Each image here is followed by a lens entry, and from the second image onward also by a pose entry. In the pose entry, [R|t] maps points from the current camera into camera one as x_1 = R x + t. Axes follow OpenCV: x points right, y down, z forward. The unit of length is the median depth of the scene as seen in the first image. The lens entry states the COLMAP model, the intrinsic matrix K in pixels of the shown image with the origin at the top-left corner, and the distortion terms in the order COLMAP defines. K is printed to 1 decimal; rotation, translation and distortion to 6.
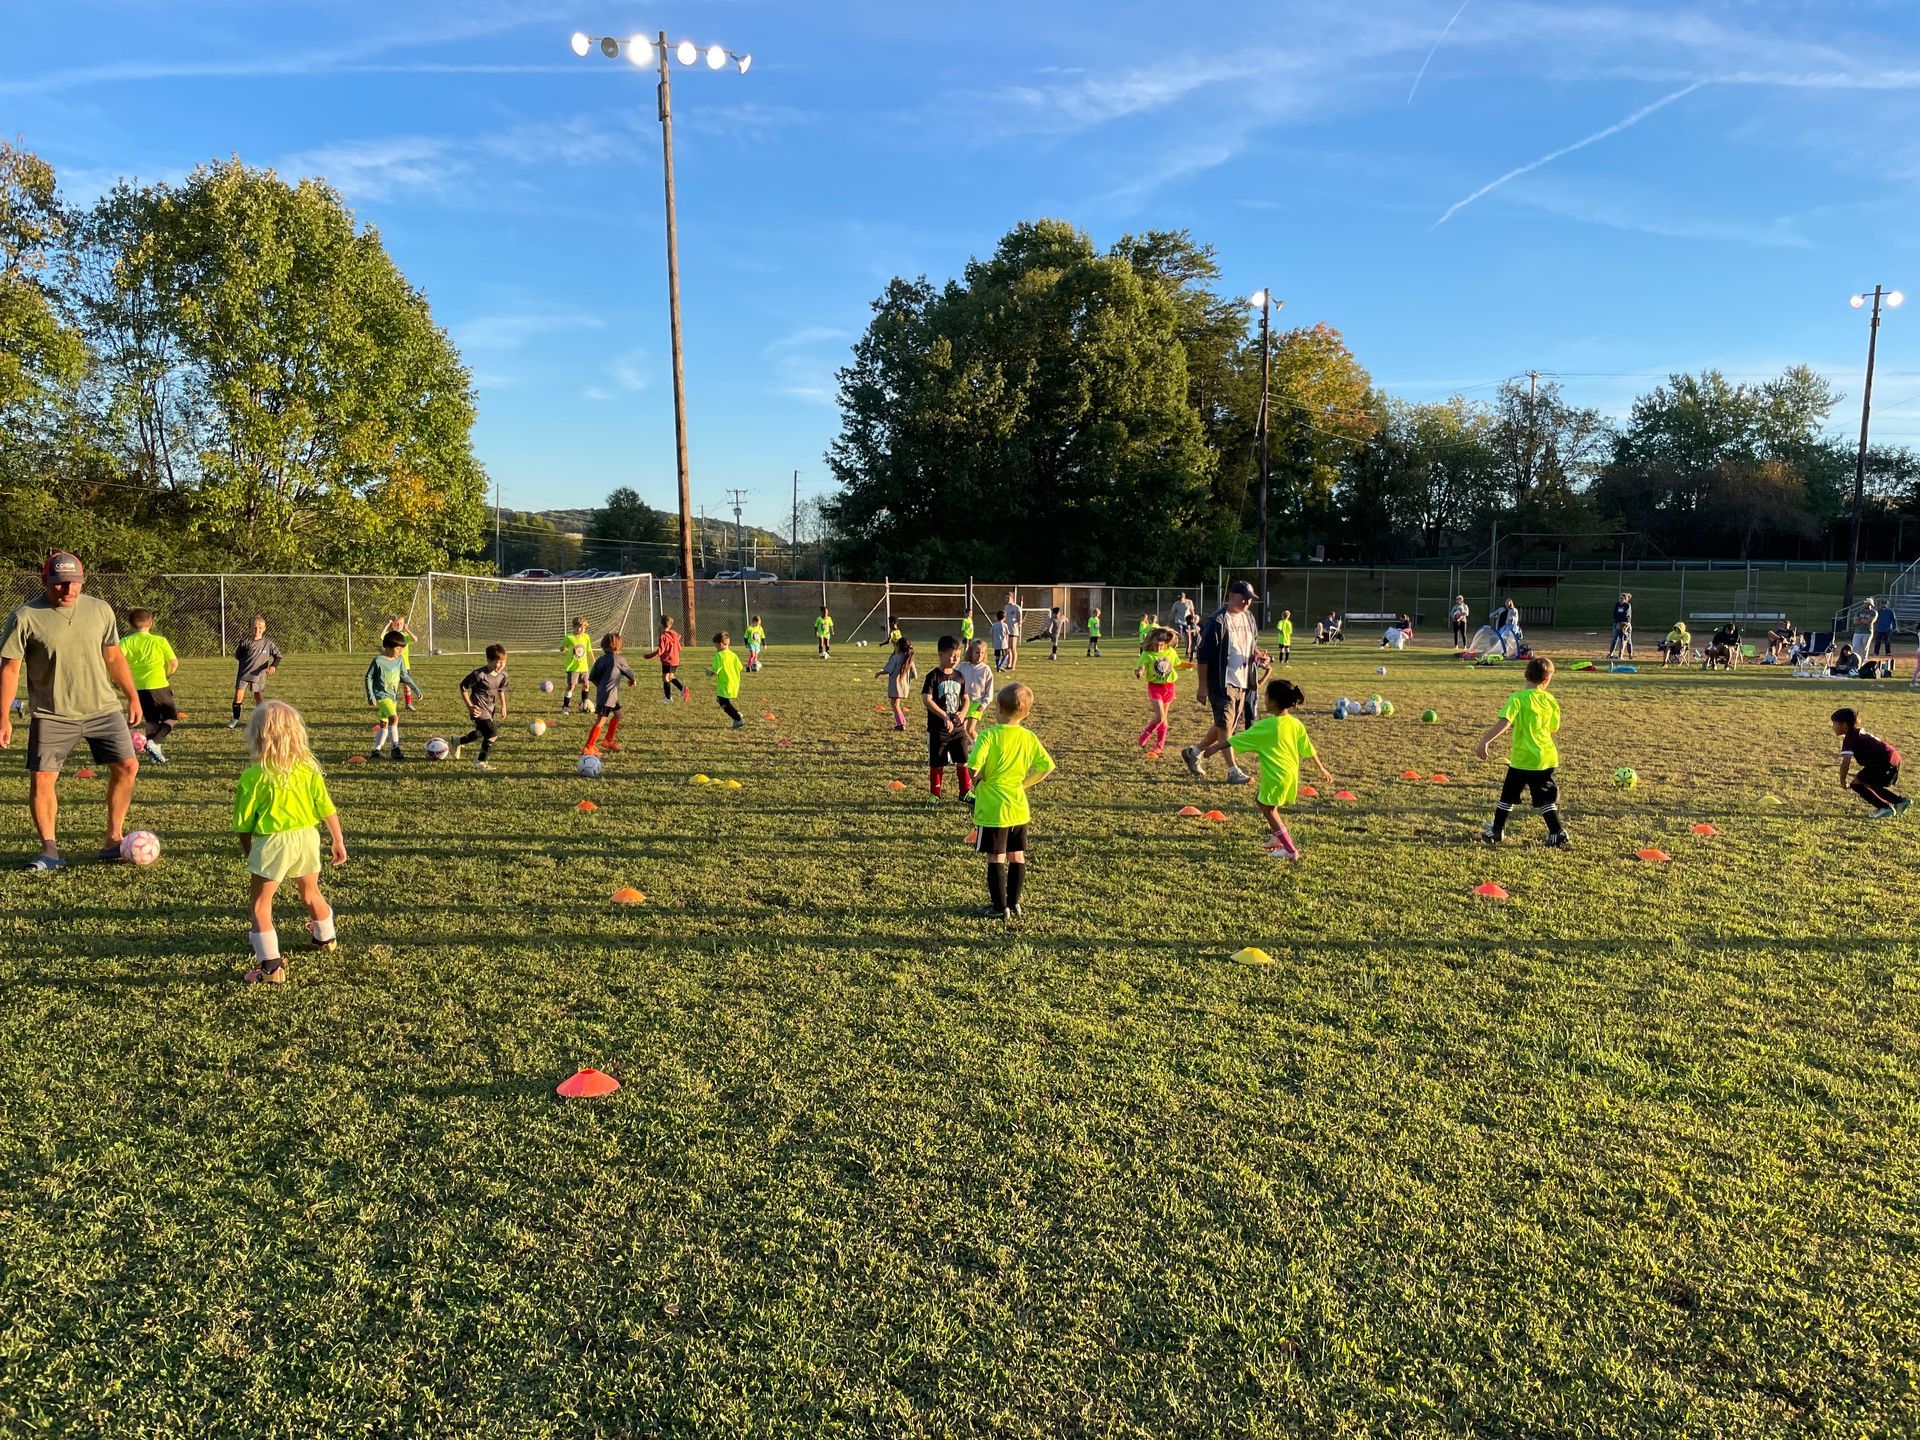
lens RADIAL K [[1490.5, 0, 960.0], [0, 1490.5, 720.0], [0, 0, 1]] dist [0.038312, -0.084598]
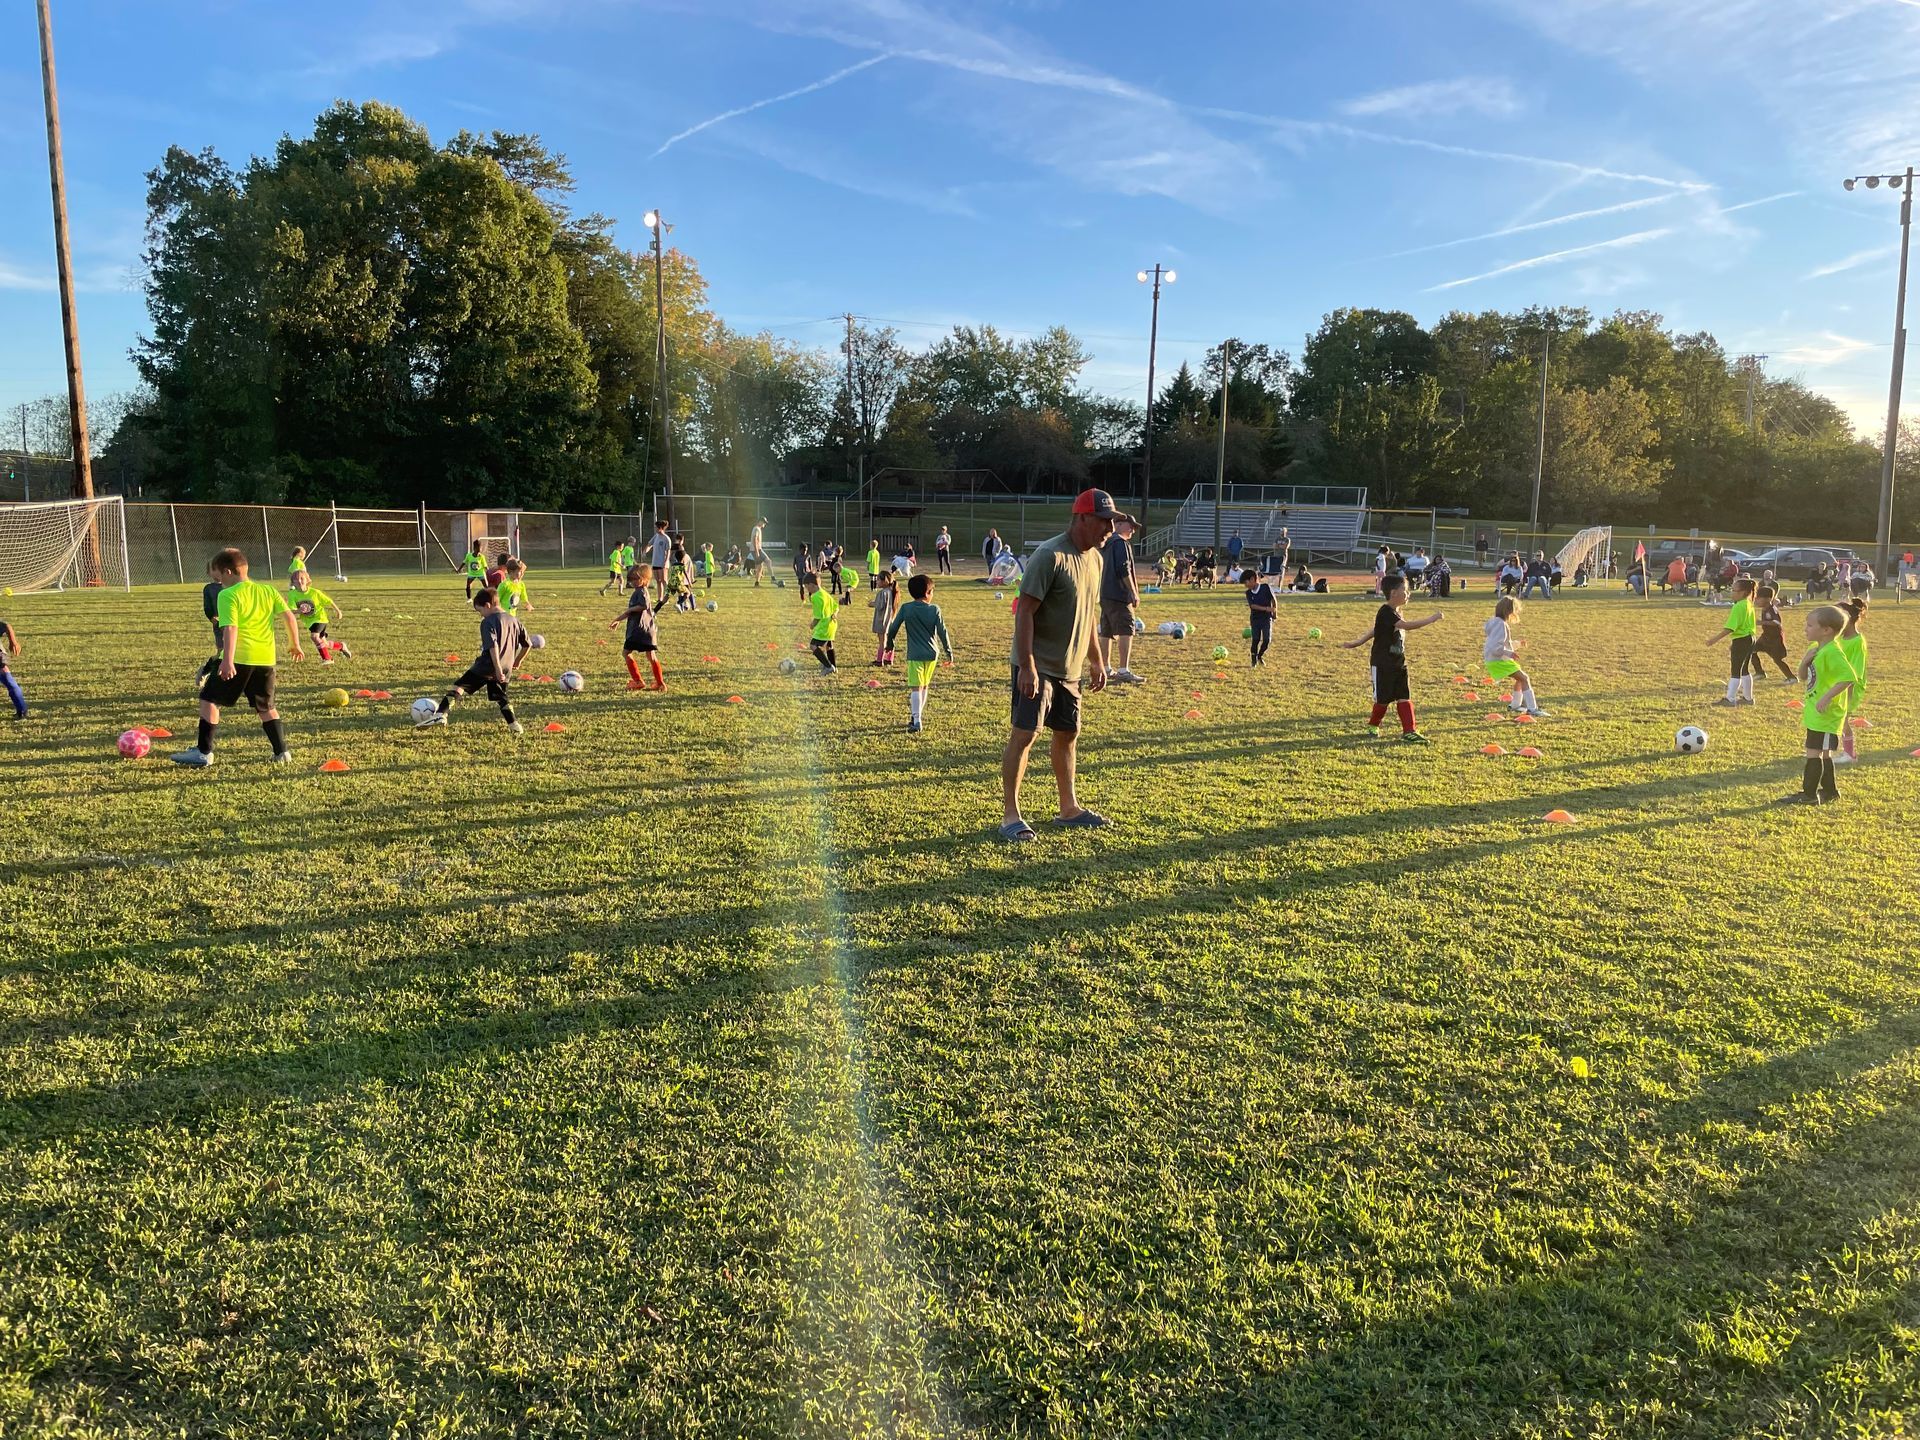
lens RADIAL K [[1490.5, 0, 960.0], [0, 1490.5, 720.0], [0, 0, 1]] dist [0.038312, -0.084598]
pose [[0.856951, -0.063099, 0.511521, -0.116086], [0.038445, 0.997538, 0.058645, -0.003060], [-0.513962, -0.030590, 0.857267, 0.034092]]
